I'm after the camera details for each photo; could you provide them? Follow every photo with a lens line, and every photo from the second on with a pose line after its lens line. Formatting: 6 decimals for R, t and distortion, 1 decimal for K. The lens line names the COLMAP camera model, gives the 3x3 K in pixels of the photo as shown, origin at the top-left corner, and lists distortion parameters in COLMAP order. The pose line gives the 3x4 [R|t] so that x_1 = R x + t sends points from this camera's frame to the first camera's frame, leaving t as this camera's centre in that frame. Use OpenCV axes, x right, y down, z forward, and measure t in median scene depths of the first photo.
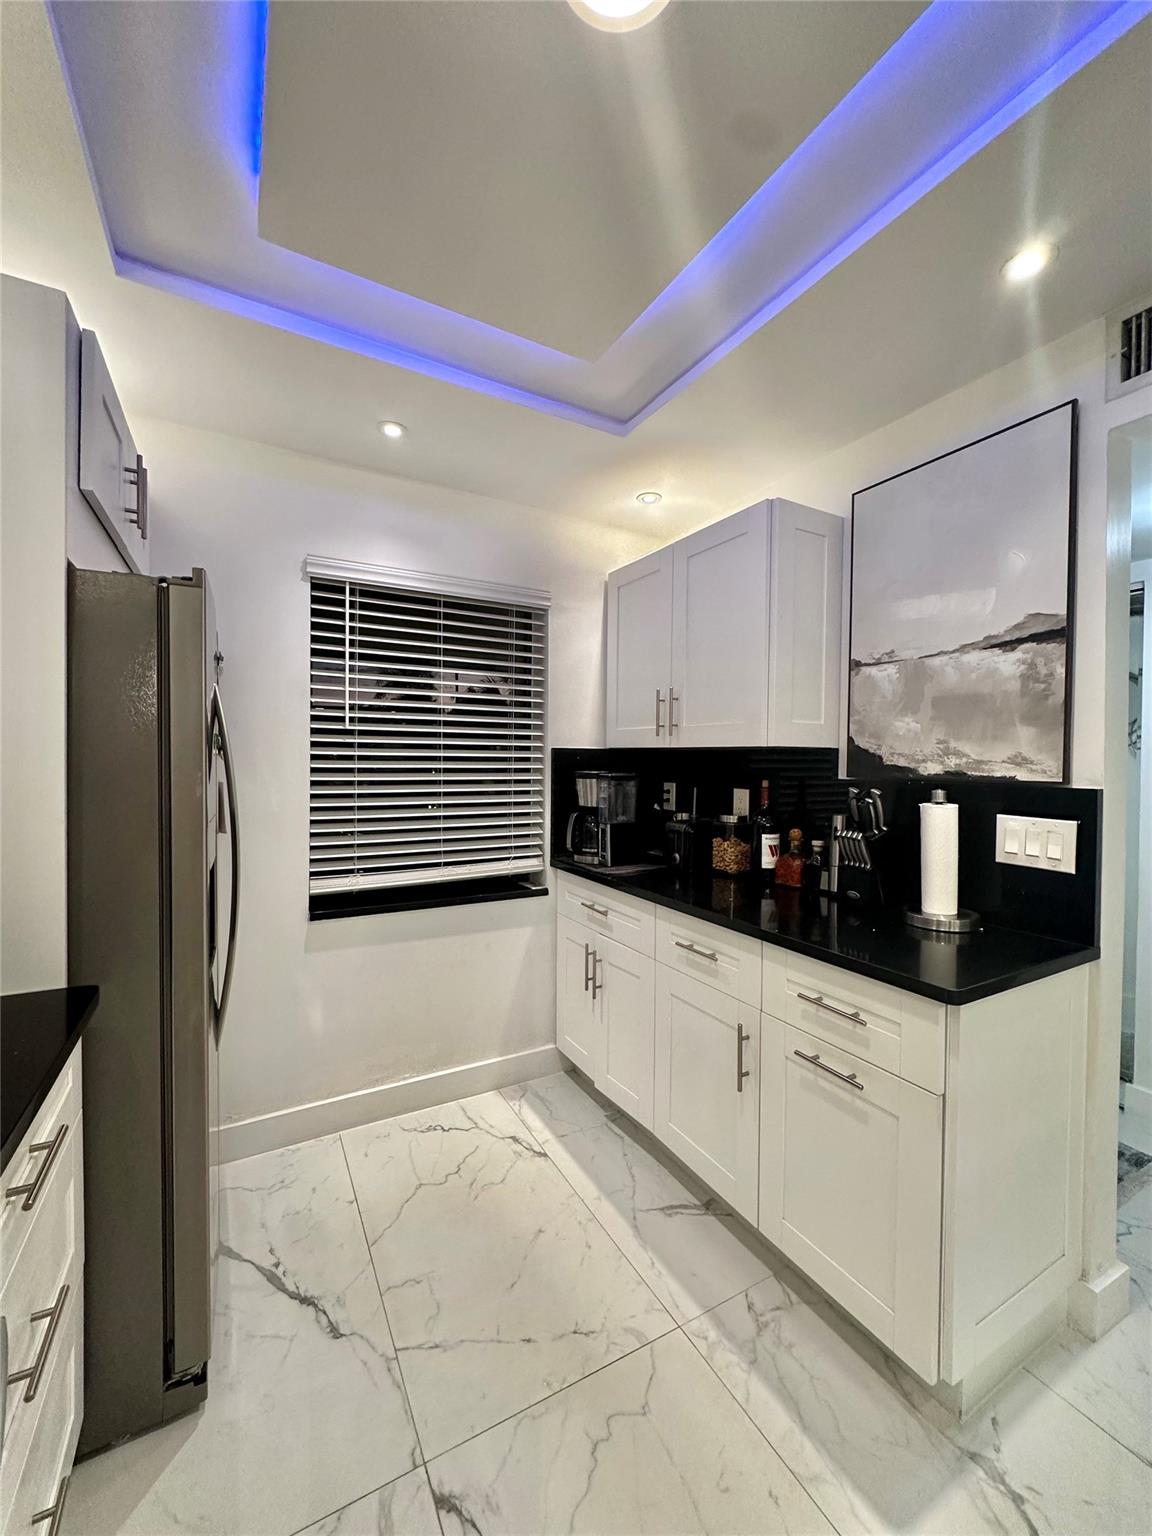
lens RADIAL K [[613.4, 0, 578.1], [0, 613.4, 766.4], [0, 0, 1]] dist [-0.007006, 0.000763]
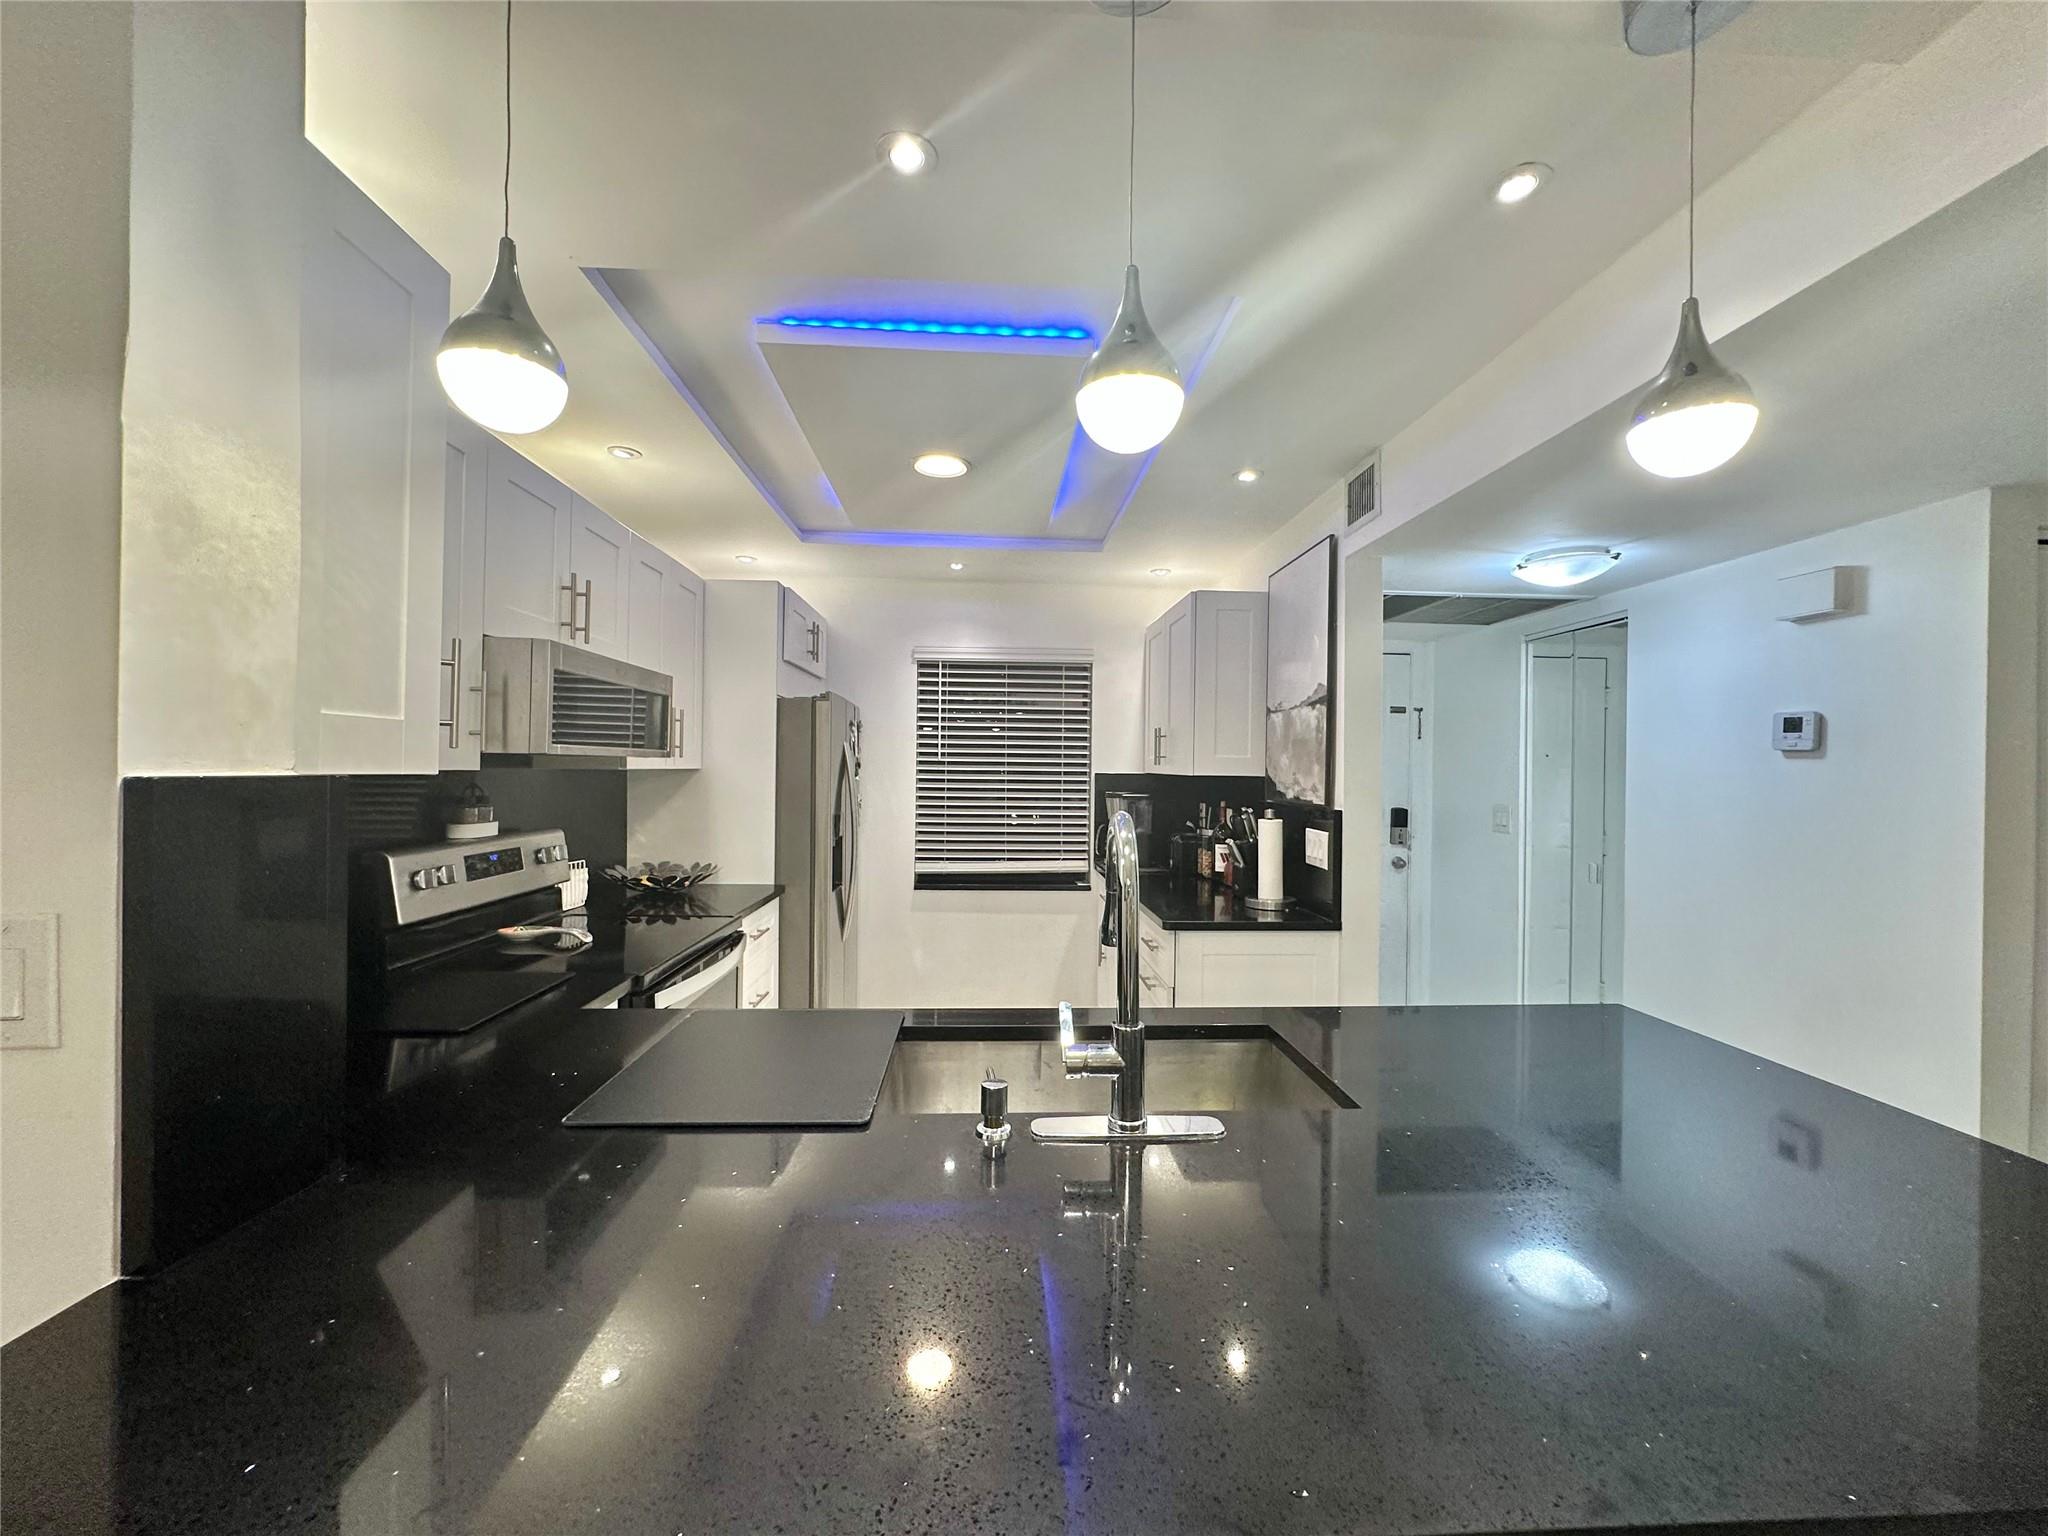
lens RADIAL K [[817.9, 0, 1027.2], [0, 817.9, 769.0], [0, 0, 1]] dist [-0.007006, 0.000763]
pose [[0.898973, 0.002115, -0.437999, 0.665593], [-0.009428, 0.999850, -0.014524, -0.015330], [0.437903, 0.017186, 0.898858, -0.660712]]
